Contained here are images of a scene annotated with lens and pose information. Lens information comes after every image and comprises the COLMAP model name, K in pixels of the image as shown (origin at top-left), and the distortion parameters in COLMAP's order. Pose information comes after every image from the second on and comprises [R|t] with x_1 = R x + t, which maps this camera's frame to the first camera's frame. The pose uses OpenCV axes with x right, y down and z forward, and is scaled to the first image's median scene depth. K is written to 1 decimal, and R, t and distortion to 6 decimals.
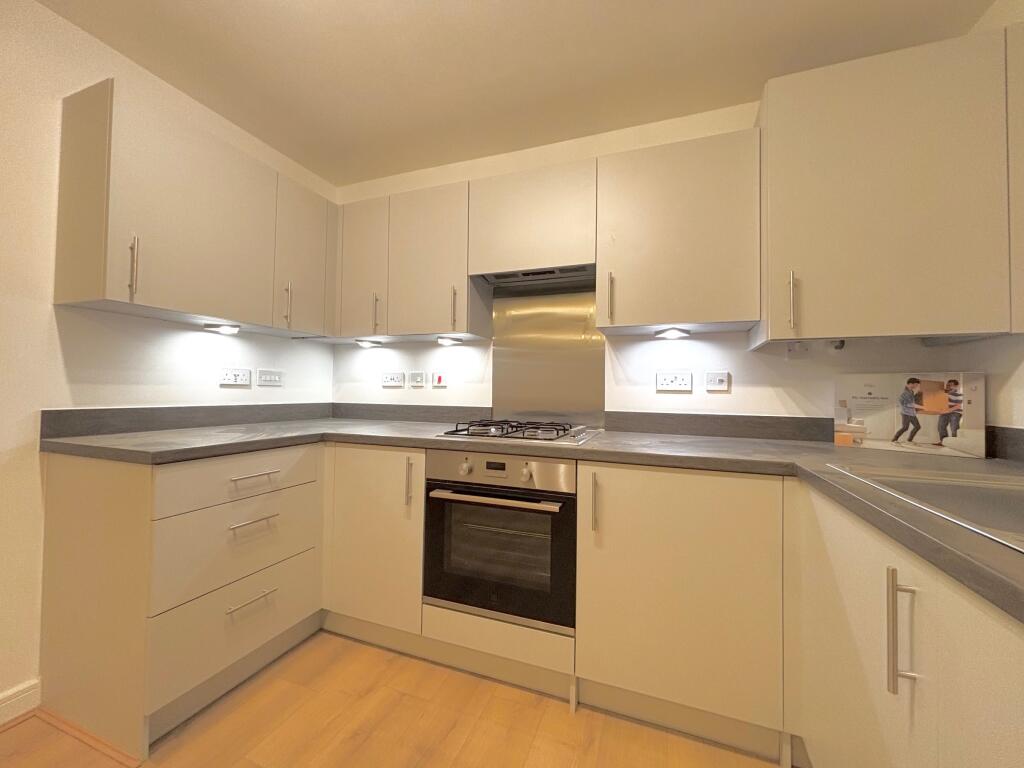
lens RADIAL K [[412.2, 0, 511.6], [0, 412.2, 381.6], [0, 0, 1]] dist [0.003820, 0.000193]
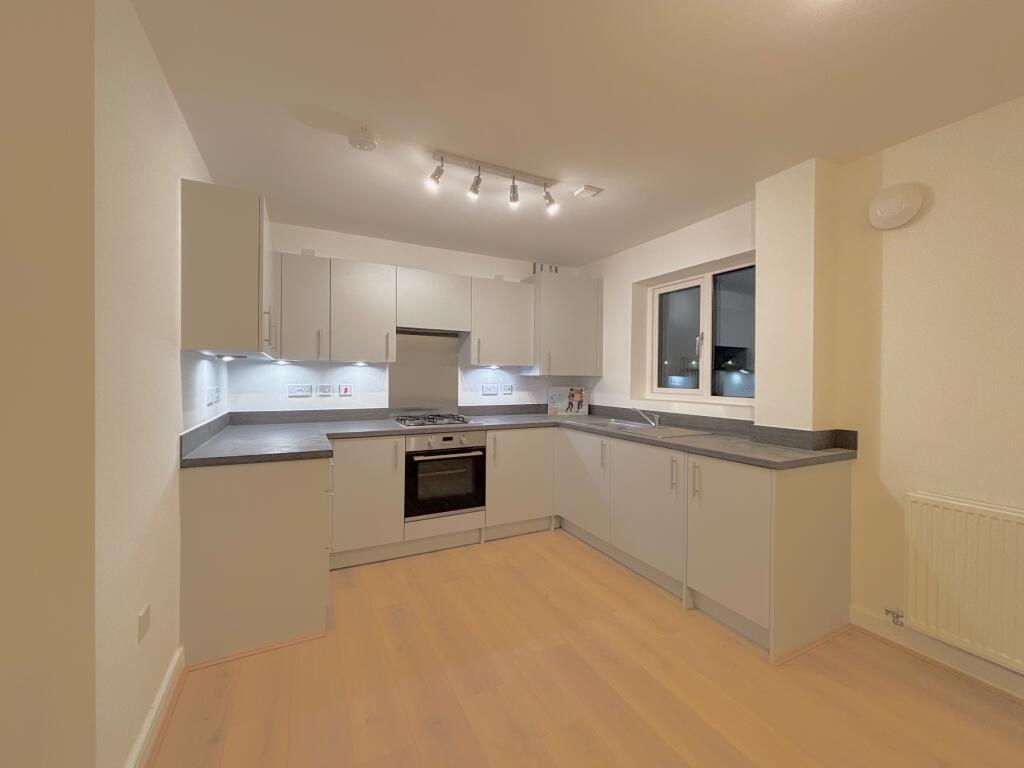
lens RADIAL K [[412.2, 0, 512.3], [0, 412.2, 382.6], [0, 0, 1]] dist [0.003820, 0.000193]
pose [[0.670870, -0.019298, 0.741324, -1.212355], [-0.014233, 0.999142, 0.038890, -0.134959], [-0.741438, -0.036642, 0.670020, -0.502022]]
